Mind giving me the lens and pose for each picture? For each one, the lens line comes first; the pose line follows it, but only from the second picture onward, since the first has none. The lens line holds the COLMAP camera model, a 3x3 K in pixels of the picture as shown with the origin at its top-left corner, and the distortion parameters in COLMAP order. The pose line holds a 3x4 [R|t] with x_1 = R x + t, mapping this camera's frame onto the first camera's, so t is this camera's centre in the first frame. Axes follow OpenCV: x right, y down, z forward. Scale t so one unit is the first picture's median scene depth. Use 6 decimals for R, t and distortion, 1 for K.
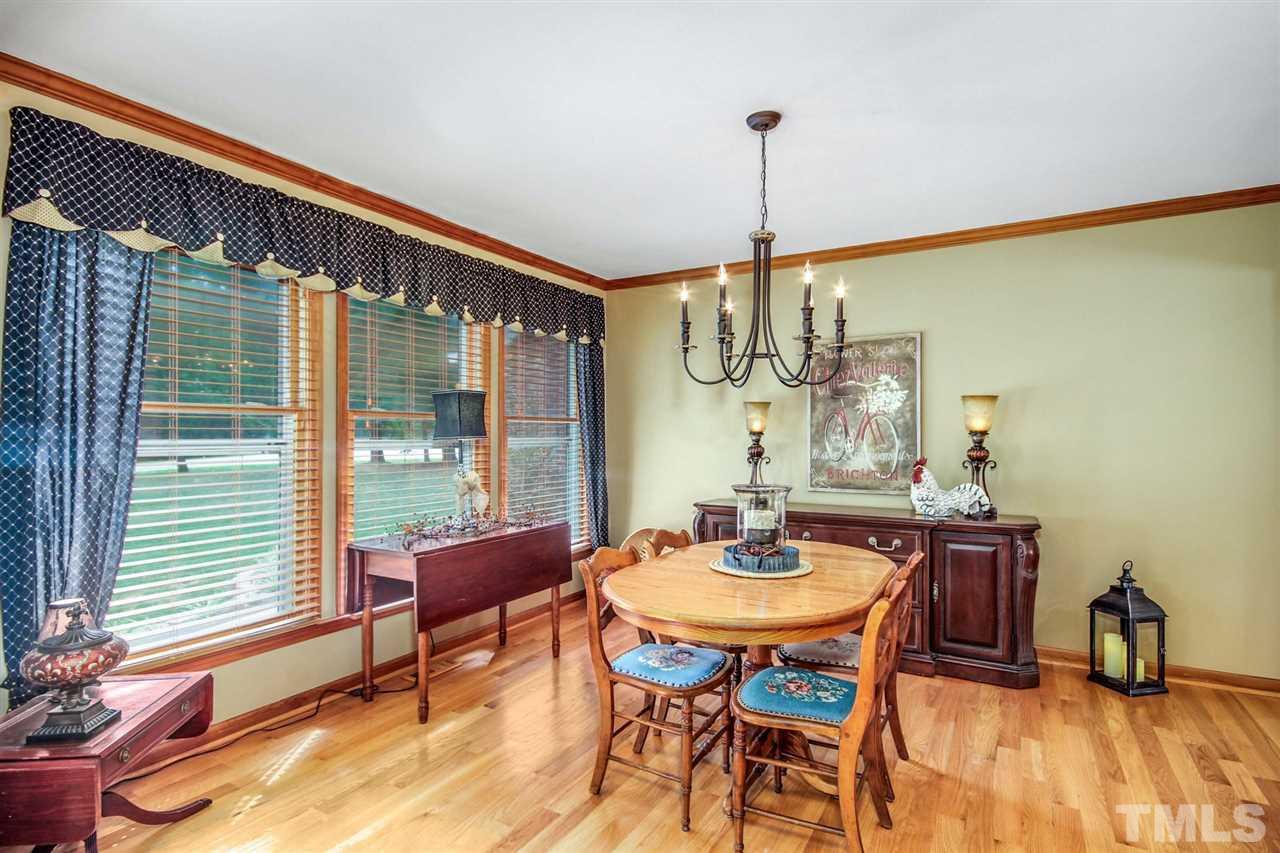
lens RADIAL K [[610.4, 0, 640.0], [0, 610.4, 426.5], [0, 0, 1]] dist [0.000036, -0.023835]
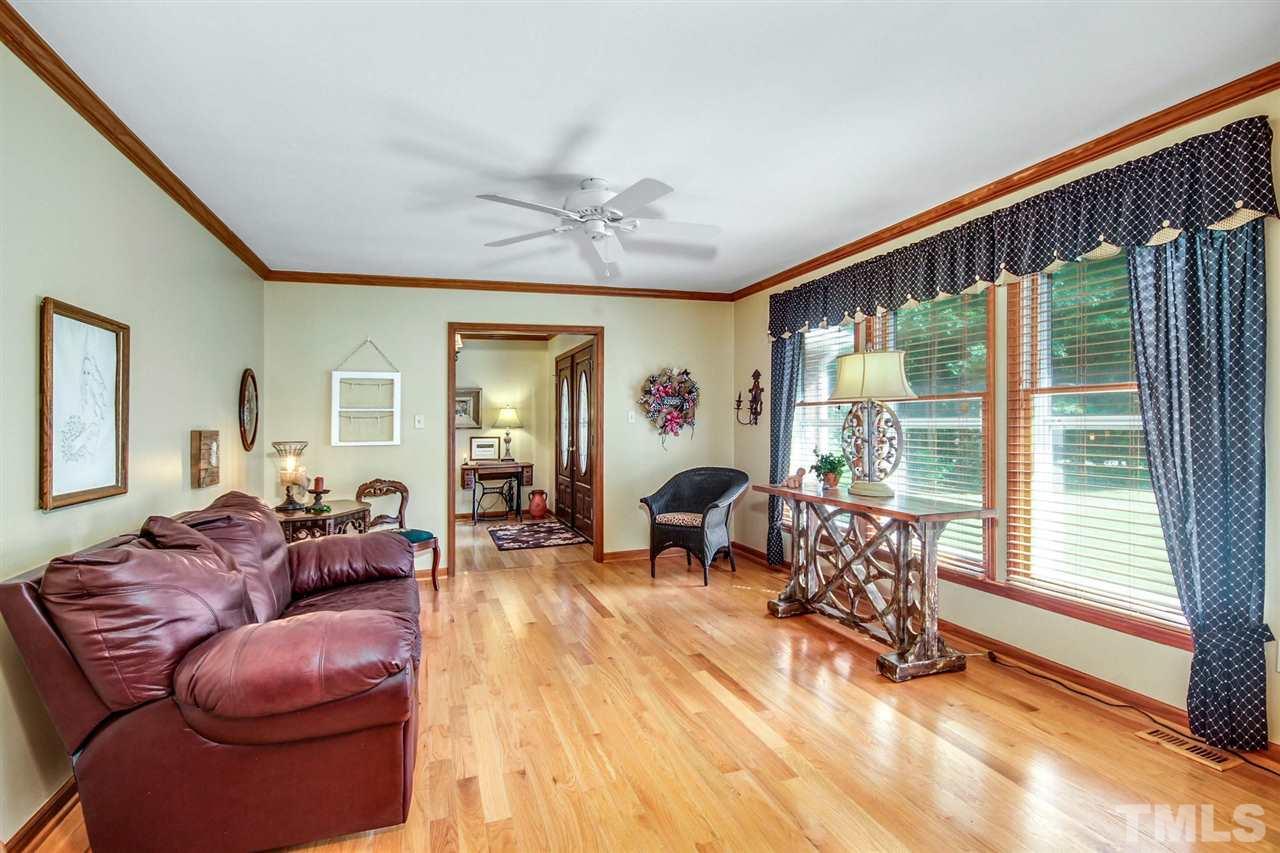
lens RADIAL K [[610.4, 0, 640.0], [0, 610.4, 426.5], [0, 0, 1]] dist [0.000036, -0.023835]
pose [[-0.637148, 0.004067, -0.770731, 0.754134], [0.018589, 0.999776, -0.010091, 0.017908], [0.770517, -0.020756, -0.637081, 1.262416]]
